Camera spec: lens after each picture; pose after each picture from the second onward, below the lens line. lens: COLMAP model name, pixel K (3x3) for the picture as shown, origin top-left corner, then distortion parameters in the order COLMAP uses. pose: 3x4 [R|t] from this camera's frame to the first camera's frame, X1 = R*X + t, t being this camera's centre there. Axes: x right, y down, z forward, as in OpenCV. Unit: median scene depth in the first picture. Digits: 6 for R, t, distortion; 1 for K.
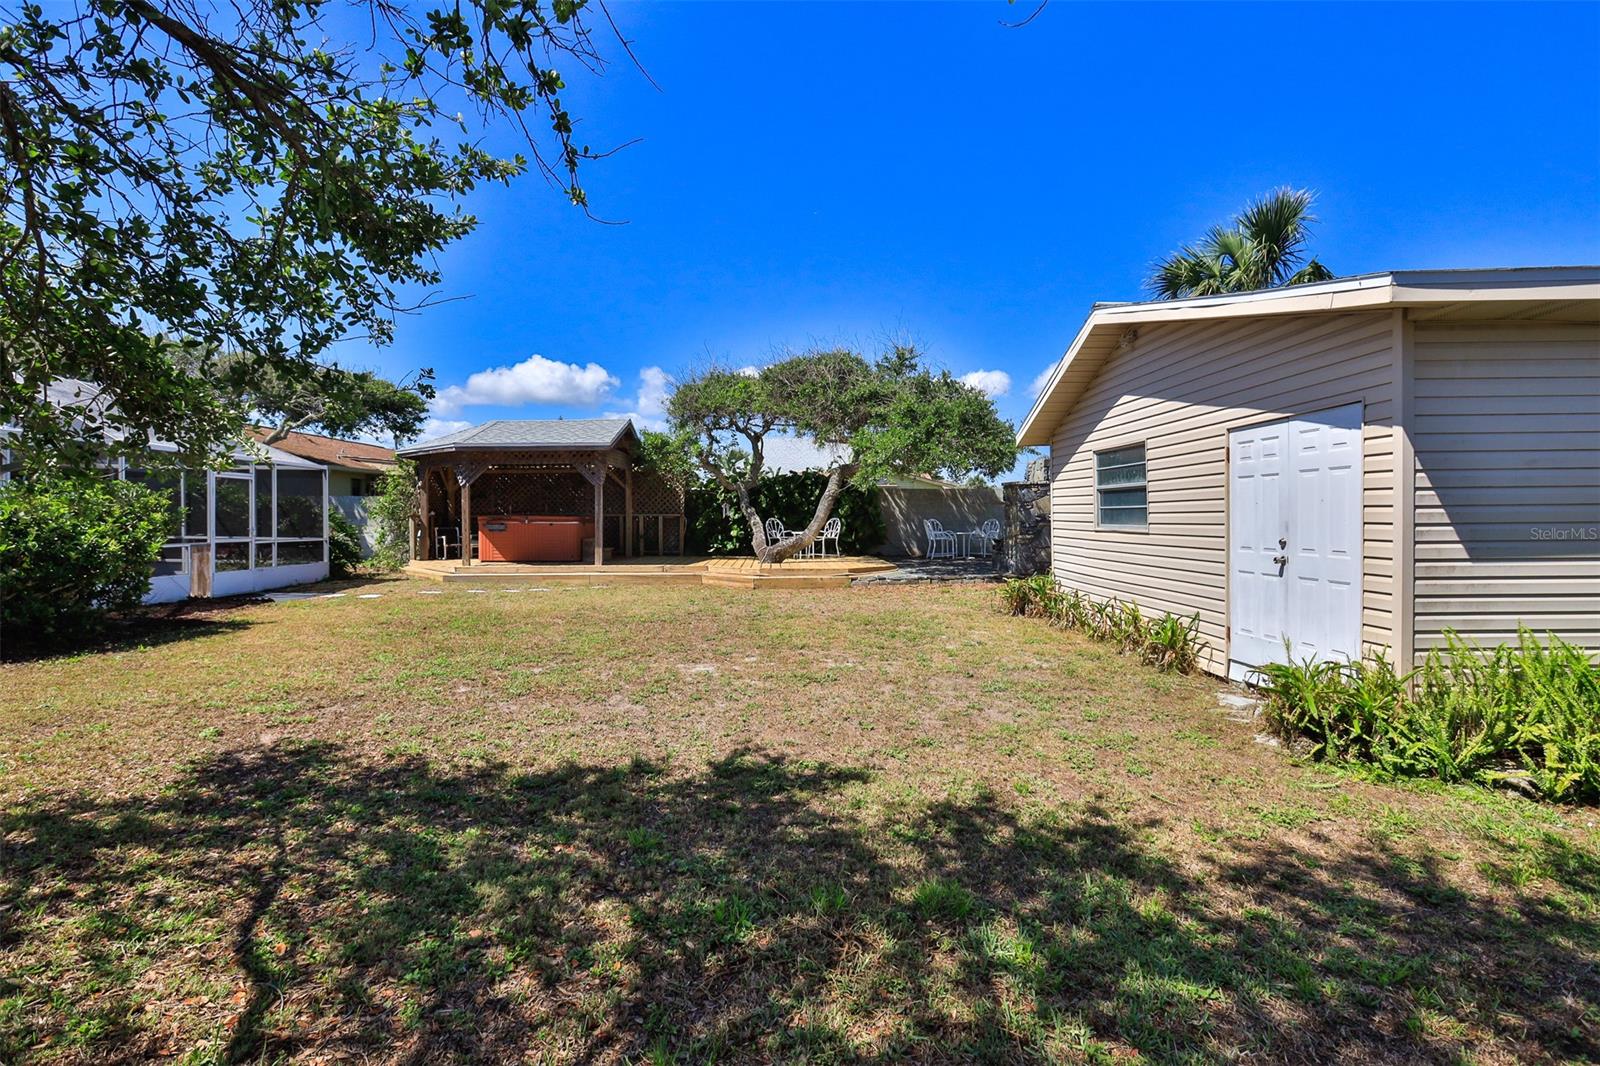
lens RADIAL K [[744.4, 0, 767.5], [0, 744.4, 530.5], [0, 0, 1]] dist [-0.012932, 0.000579]
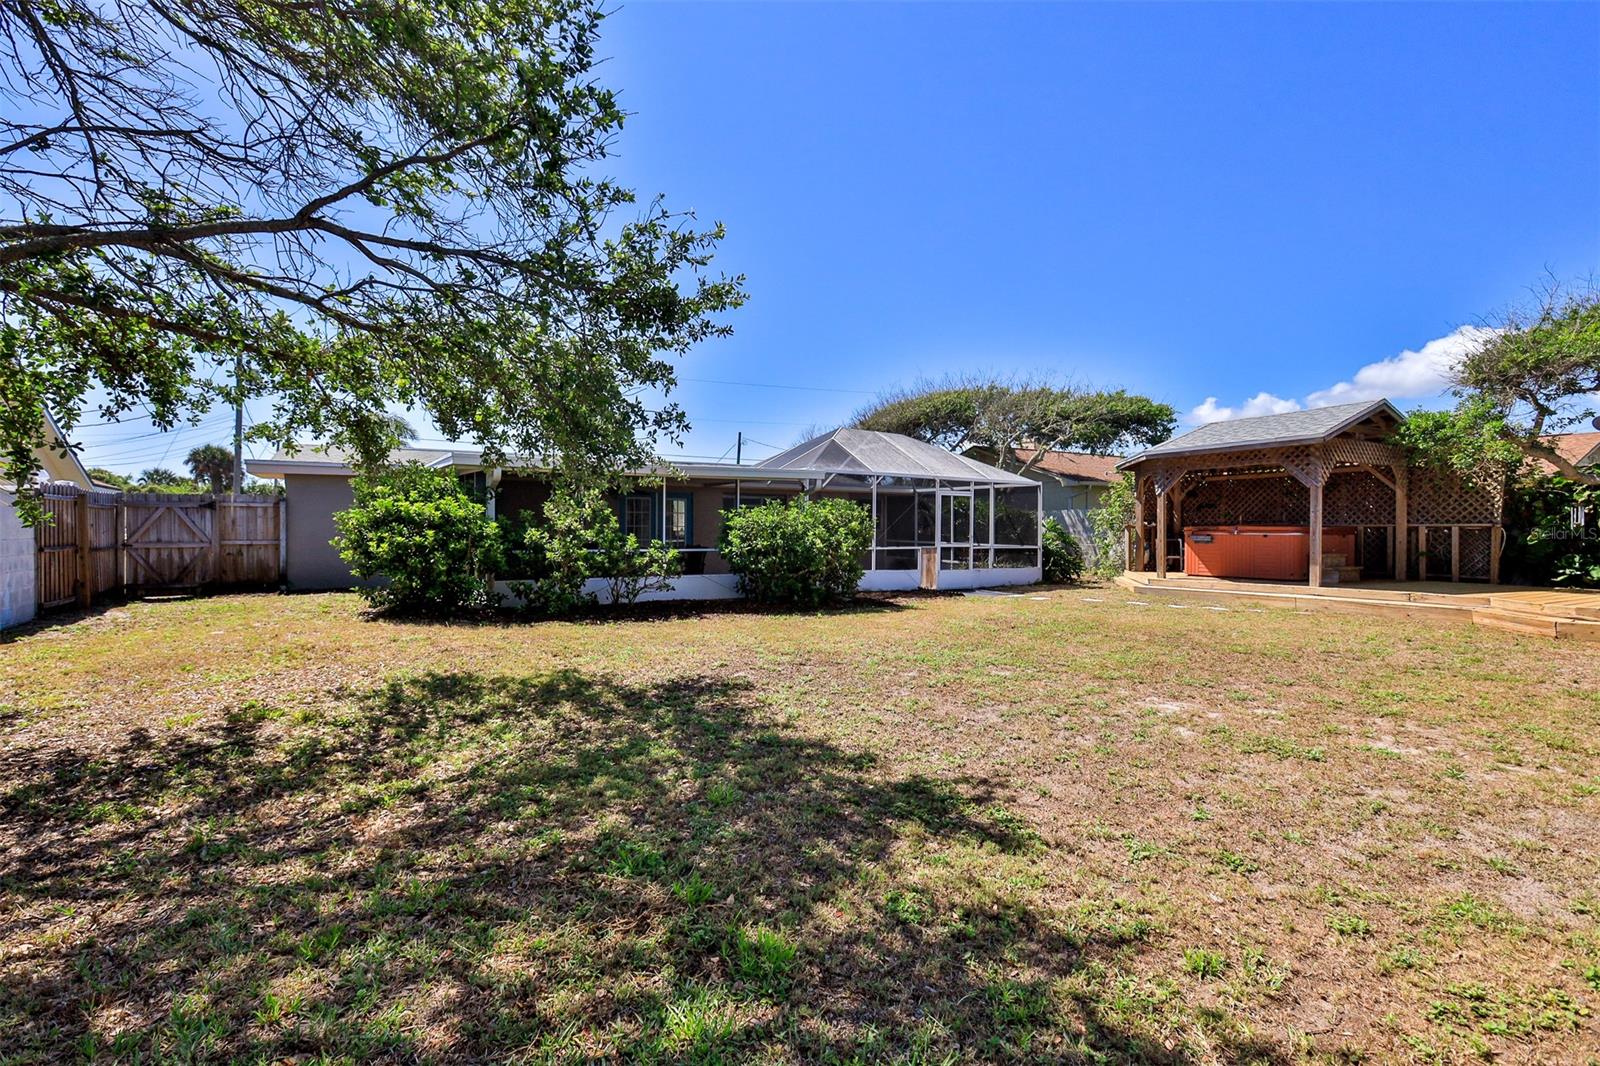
lens RADIAL K [[744.4, 0, 806.0], [0, 744.4, 533.6], [0, 0, 1]] dist [-0.012932, 0.000579]
pose [[0.502393, 0.004239, -0.864629, 0.206837], [-0.019479, 0.999790, -0.006417, 0.005519], [0.864420, 0.020066, 0.502370, 0.128661]]
